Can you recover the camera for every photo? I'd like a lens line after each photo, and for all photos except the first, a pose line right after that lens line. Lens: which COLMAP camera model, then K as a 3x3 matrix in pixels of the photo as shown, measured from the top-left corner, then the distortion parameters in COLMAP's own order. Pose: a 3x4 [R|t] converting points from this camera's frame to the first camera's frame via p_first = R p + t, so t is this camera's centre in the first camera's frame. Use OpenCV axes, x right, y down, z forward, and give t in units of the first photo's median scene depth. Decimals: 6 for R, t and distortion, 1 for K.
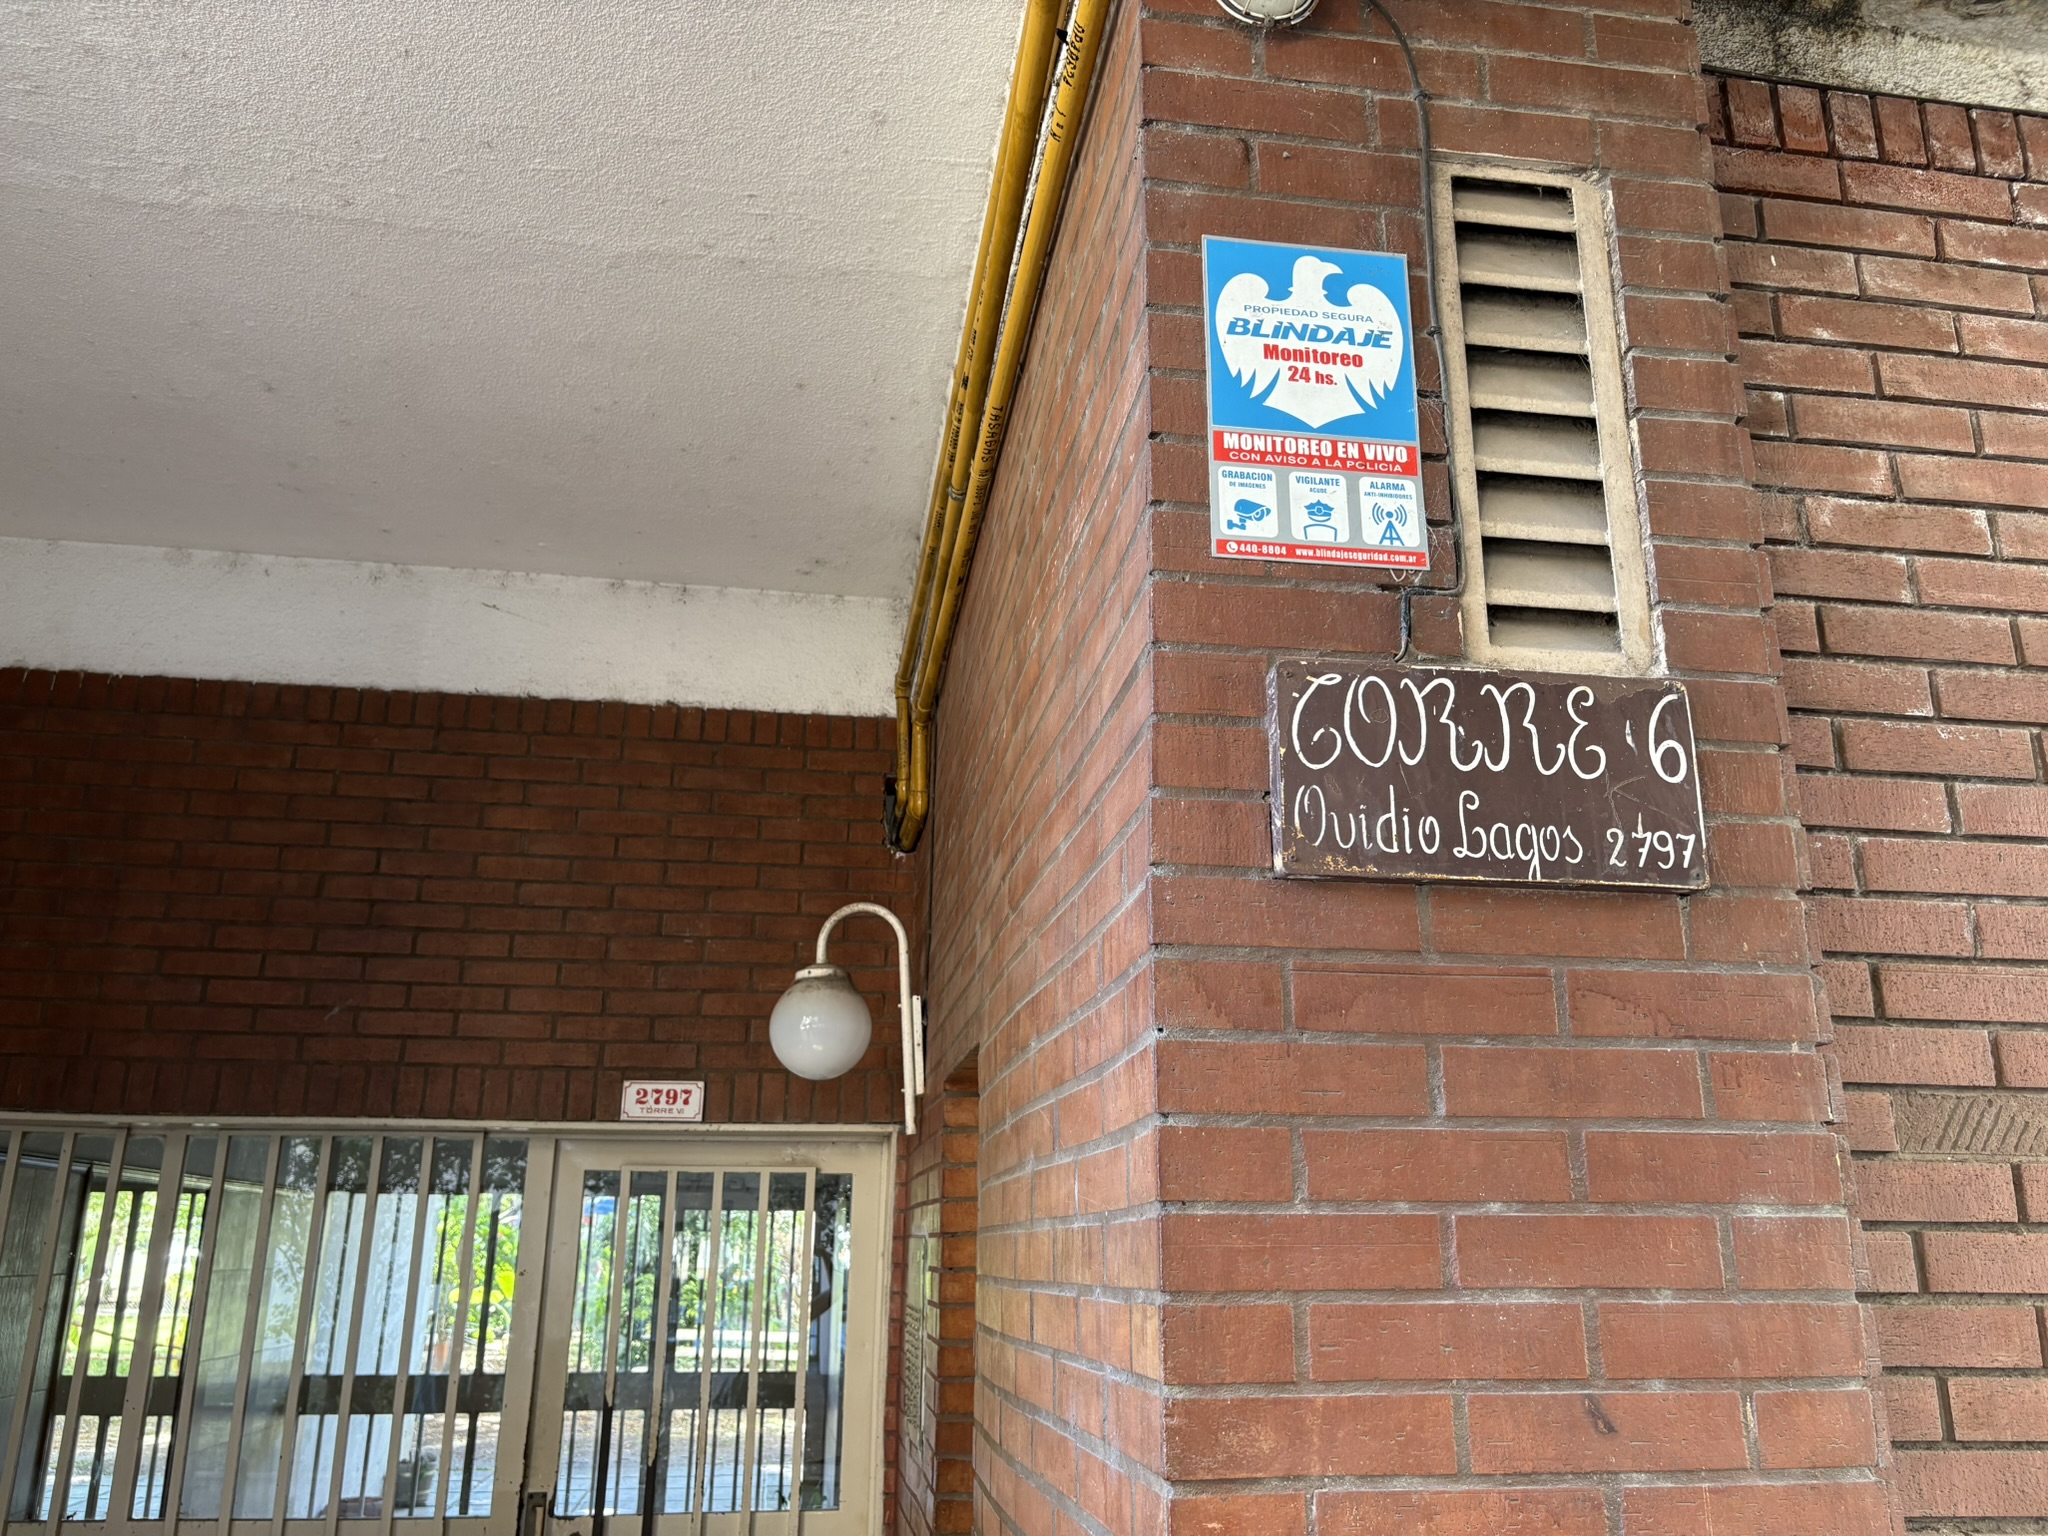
lens RADIAL K [[1547.7, 0, 1024.0], [0, 1547.7, 768.0], [0, 0, 1]] dist [0.003144, 0.001014]
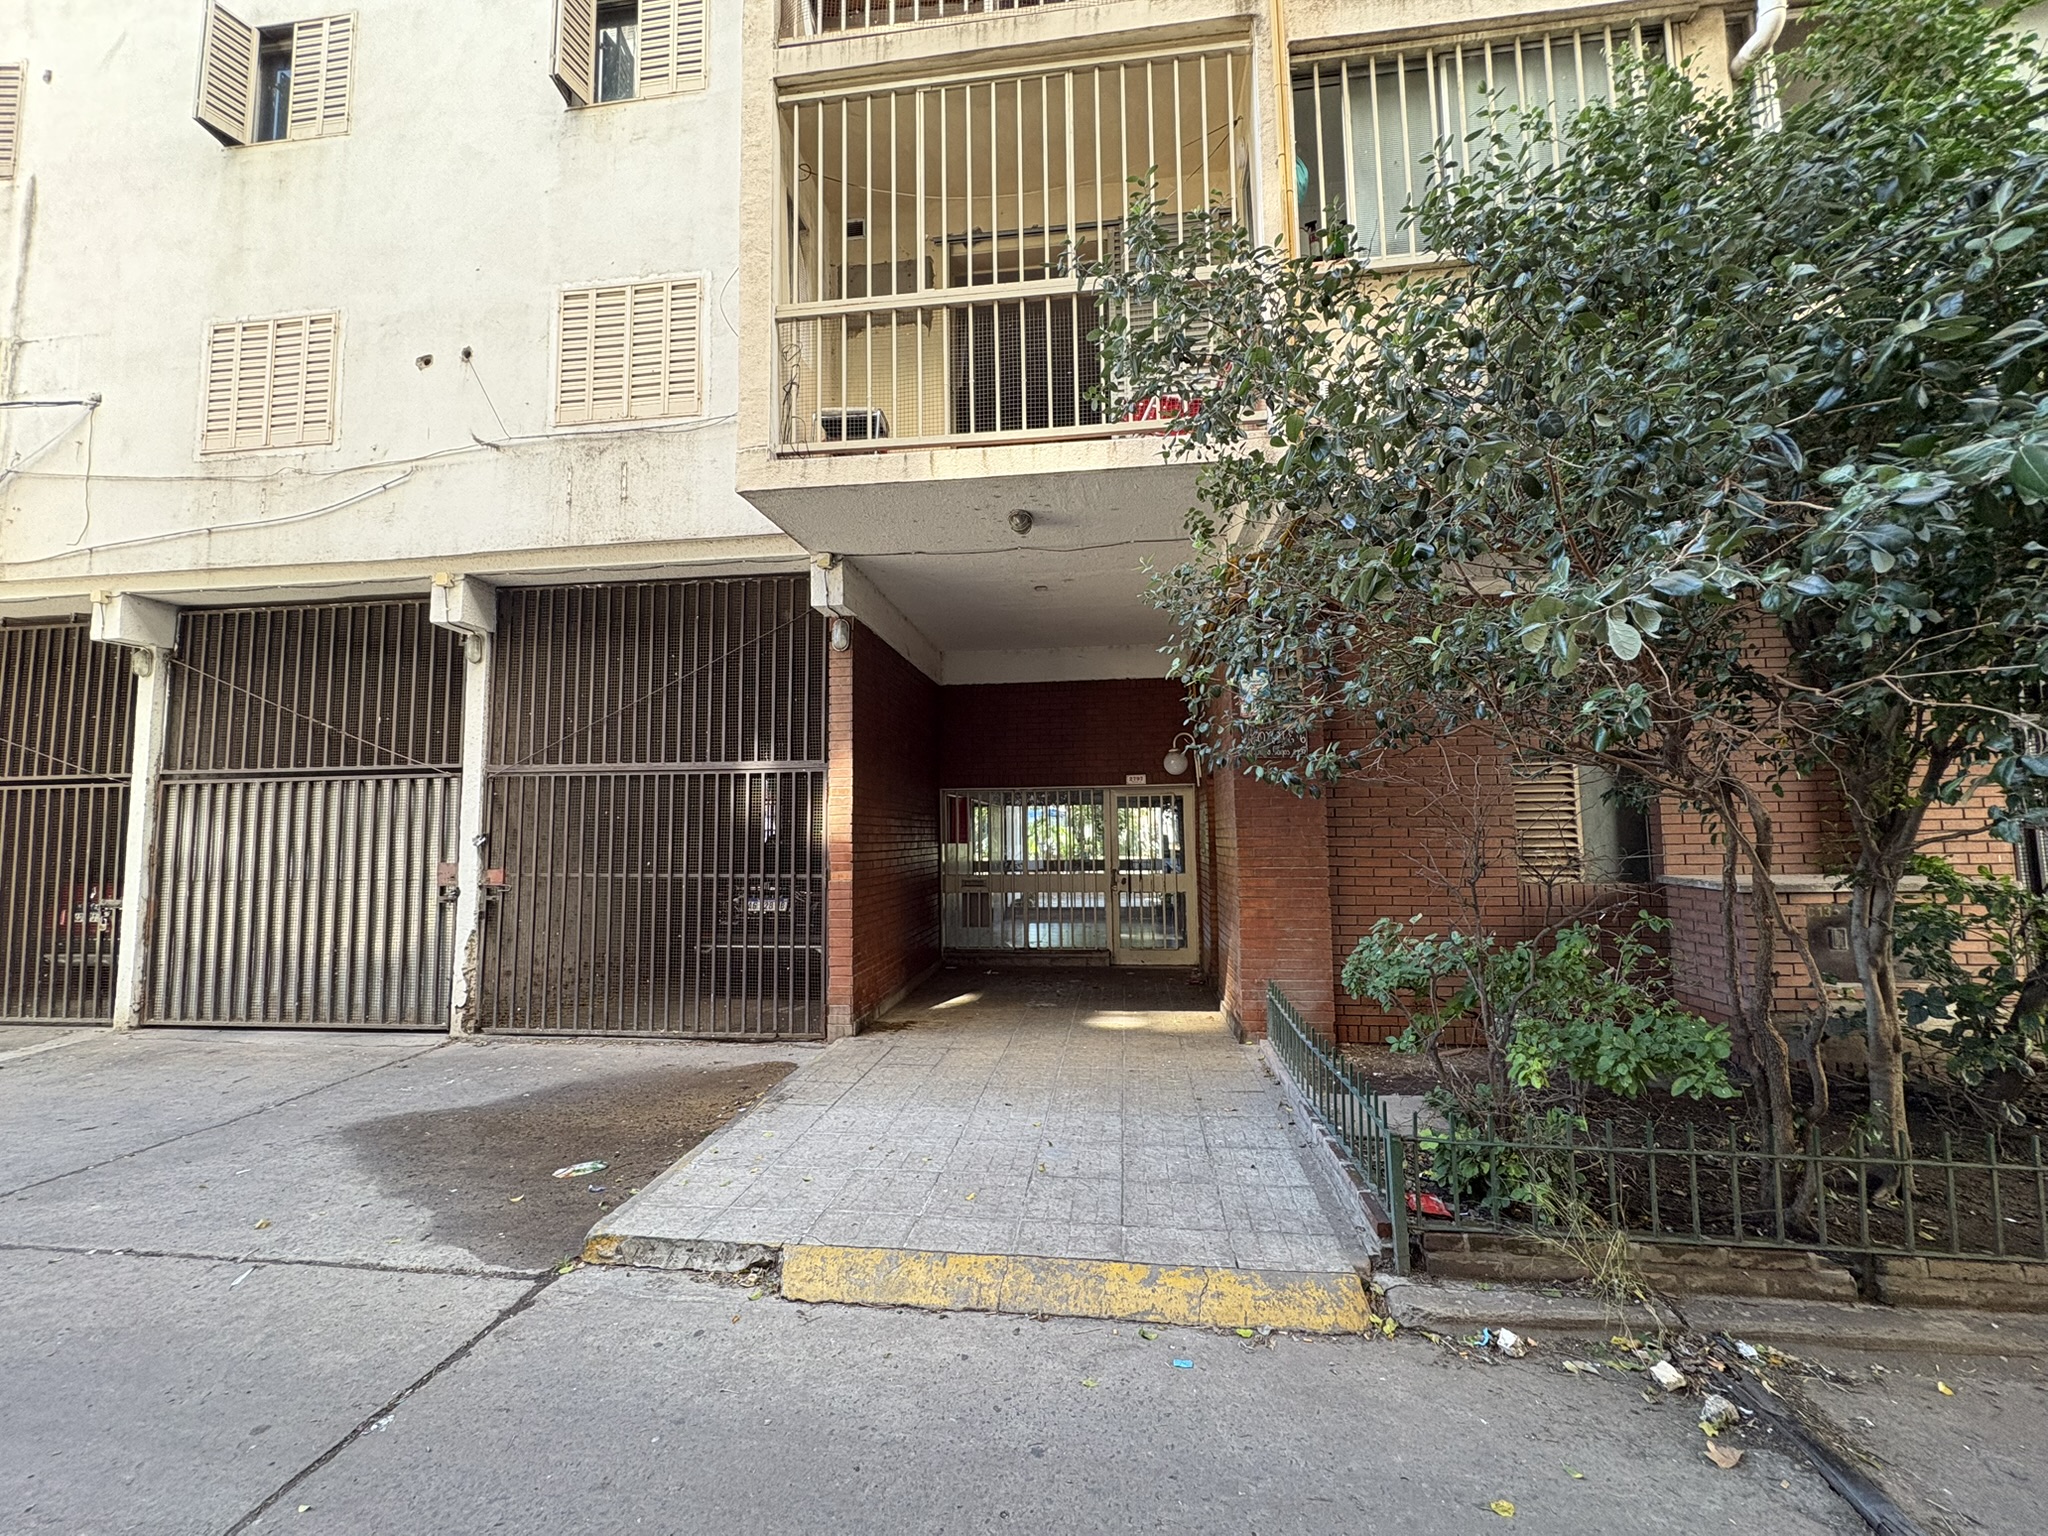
lens RADIAL K [[813.4, 0, 1024.0], [0, 813.4, 768.0], [0, 0, 1]] dist [0.000739, 0.000056]
pose [[0.964310, -0.038304, -0.261992, 0.048595], [0.094385, 0.974207, 0.204967, -0.298097], [0.247383, -0.222379, 0.943053, -1.148440]]
